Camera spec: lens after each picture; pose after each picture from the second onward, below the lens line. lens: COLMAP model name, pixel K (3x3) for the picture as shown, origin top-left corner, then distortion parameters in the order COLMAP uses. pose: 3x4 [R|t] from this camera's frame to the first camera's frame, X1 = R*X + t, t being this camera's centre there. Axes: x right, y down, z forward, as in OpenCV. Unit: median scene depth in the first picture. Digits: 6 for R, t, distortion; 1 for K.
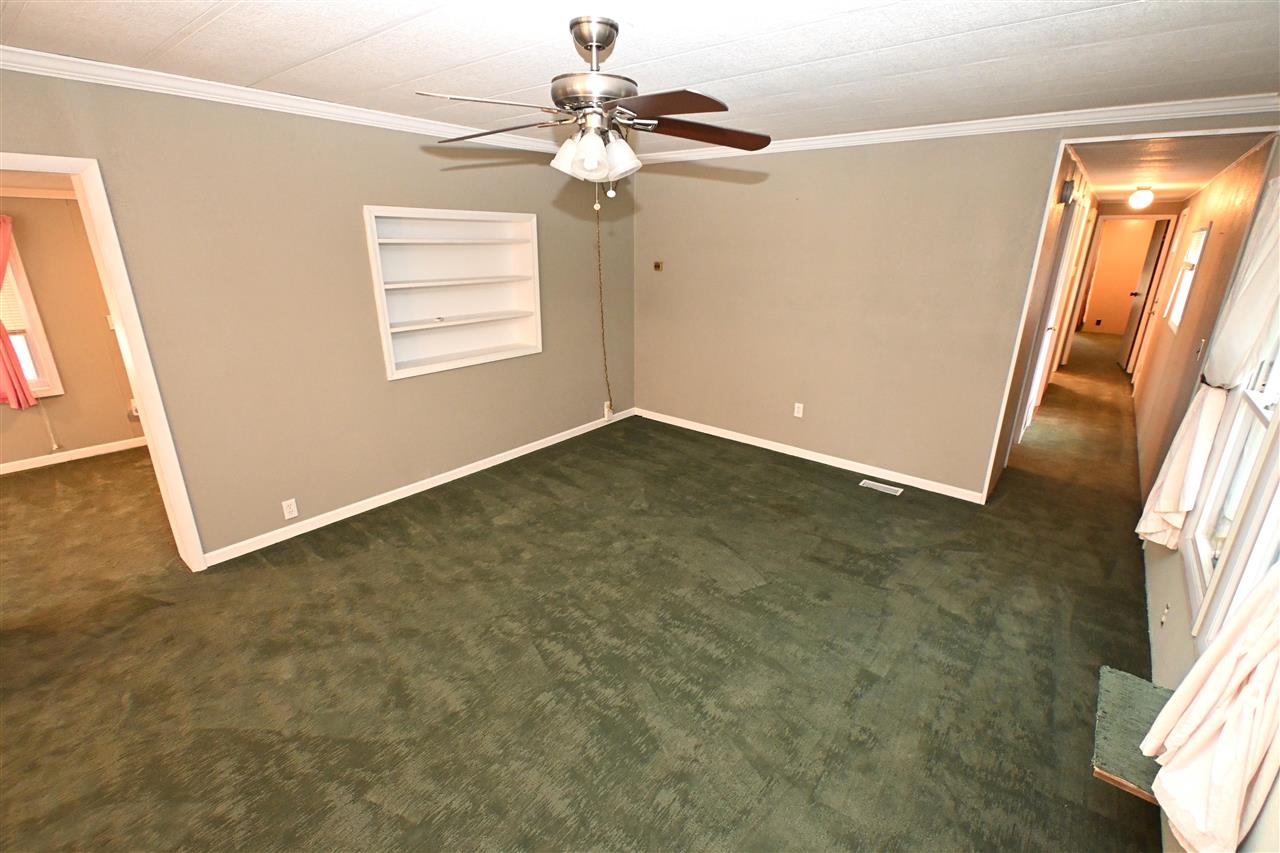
lens RADIAL K [[564.6, 0, 643.3], [0, 564.6, 426.9], [0, 0, 1]] dist [0.000747, -0.000049]
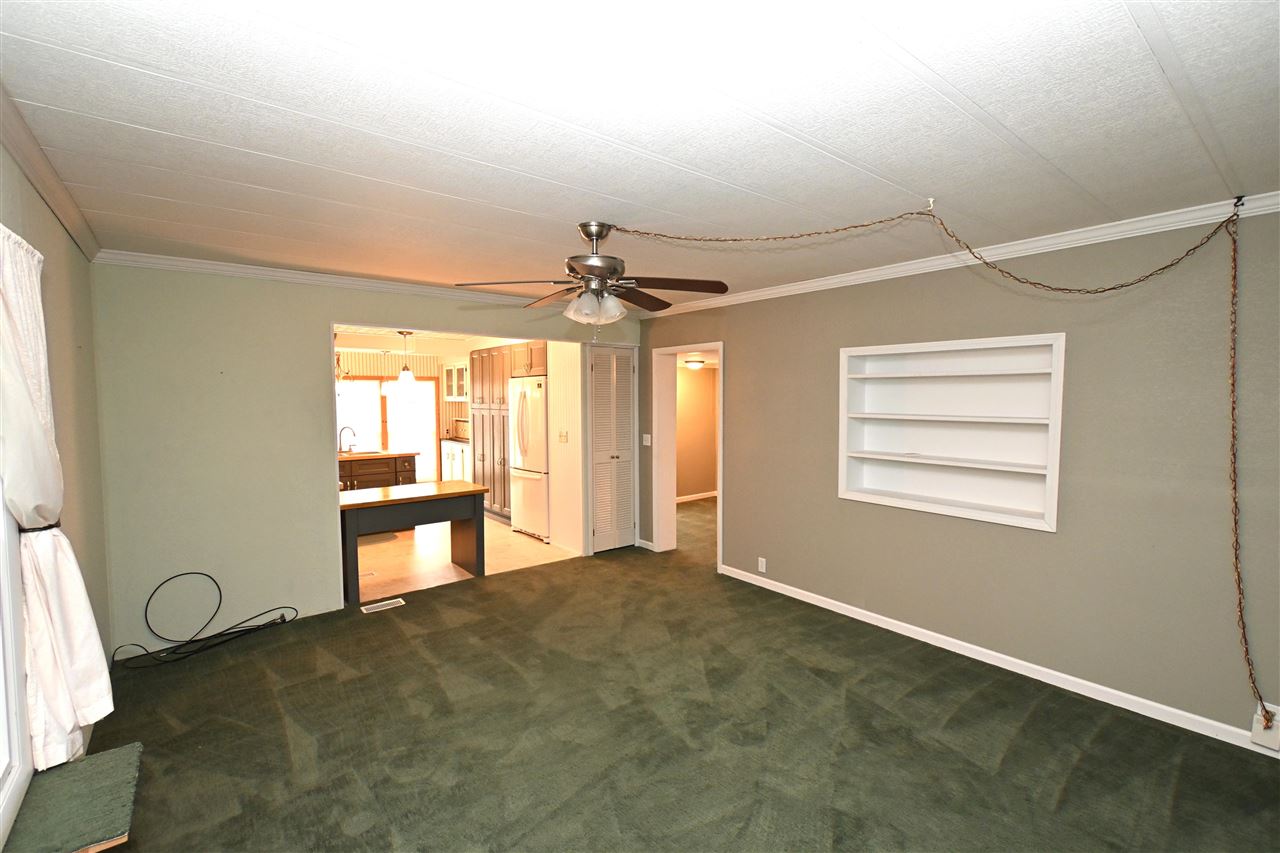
lens RADIAL K [[570.0, 0, 647.0], [0, 570.0, 434.5], [0, 0, 1]] dist [0.000960, 0.000112]
pose [[-0.210269, 0.064614, -0.975506, 0.769797], [-0.310992, 0.941562, 0.129399, -0.246936], [0.926861, 0.330583, -0.177887, 0.886351]]
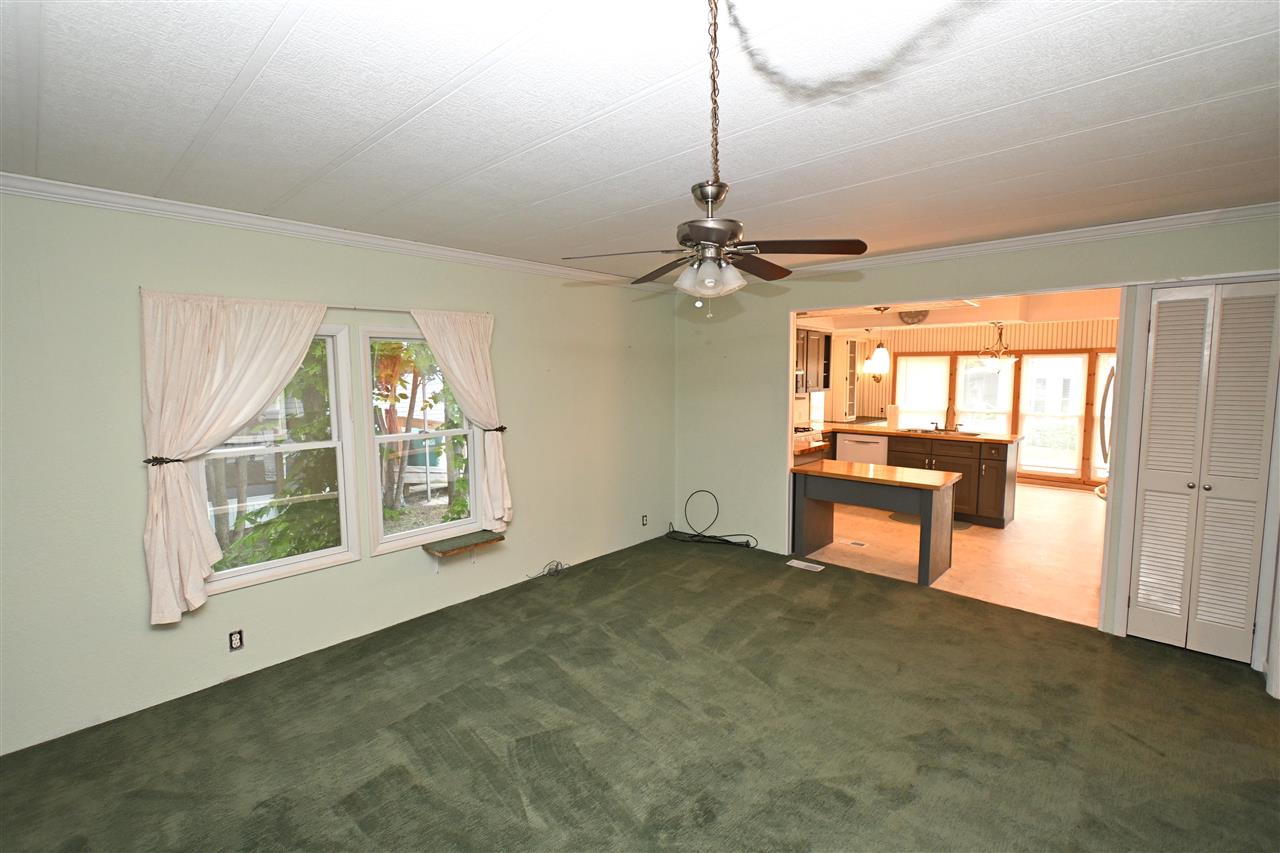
lens RADIAL K [[564.6, 0, 643.3], [0, 564.6, 426.9], [0, 0, 1]] dist [0.000747, -0.000049]
pose [[-0.996687, -0.008348, 0.080899, -0.023550], [0.025378, 0.913123, 0.406893, -0.419088], [-0.077268, 0.407598, -0.909887, 1.382785]]
